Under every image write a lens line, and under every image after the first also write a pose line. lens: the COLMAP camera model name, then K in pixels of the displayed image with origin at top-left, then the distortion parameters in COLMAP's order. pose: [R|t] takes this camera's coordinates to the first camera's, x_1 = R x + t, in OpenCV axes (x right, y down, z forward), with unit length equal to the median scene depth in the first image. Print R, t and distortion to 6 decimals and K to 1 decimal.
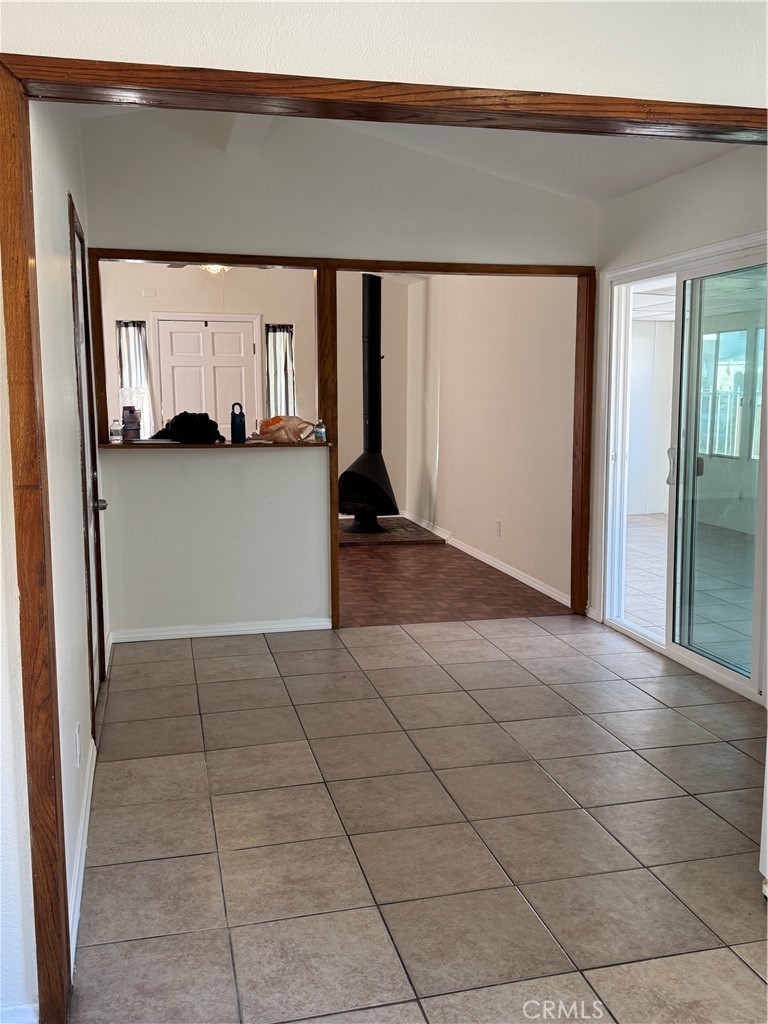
lens RADIAL K [[919.9, 0, 397.5], [0, 919.9, 480.2], [0, 0, 1]] dist [0.231408, -0.479608]
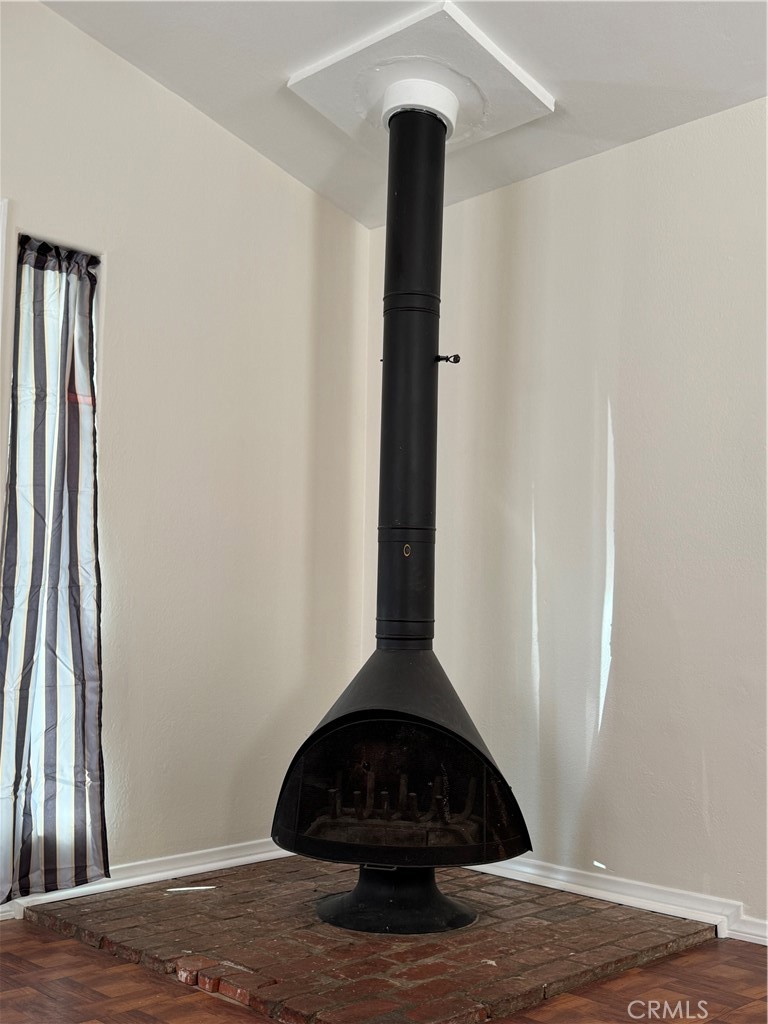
lens RADIAL K [[1118.8, 0, 384.0], [0, 1118.8, 512.0], [0, 0, 1]] dist [0.005543, 0.000319]
pose [[0.856813, 0.055173, 0.512667, -0.229635], [0.047125, 0.981719, -0.184411, -0.006413], [-0.513469, 0.182166, 0.838550, 0.671410]]
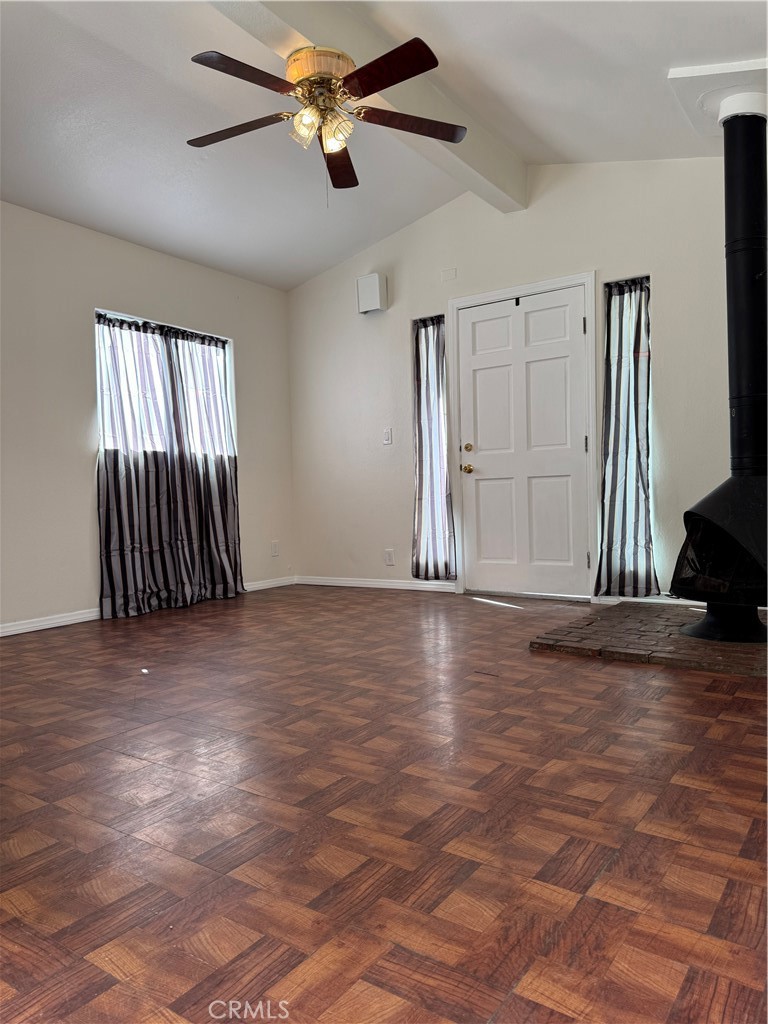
lens RADIAL K [[721.3, 0, 385.5], [0, 721.3, 526.8], [0, 0, 1]] dist [0.098199, -0.141753]
pose [[0.658951, 0.013651, -0.752062, 0.138110], [-0.055046, 0.998030, -0.030116, 0.019192], [0.750169, 0.061243, 0.658404, 0.593843]]
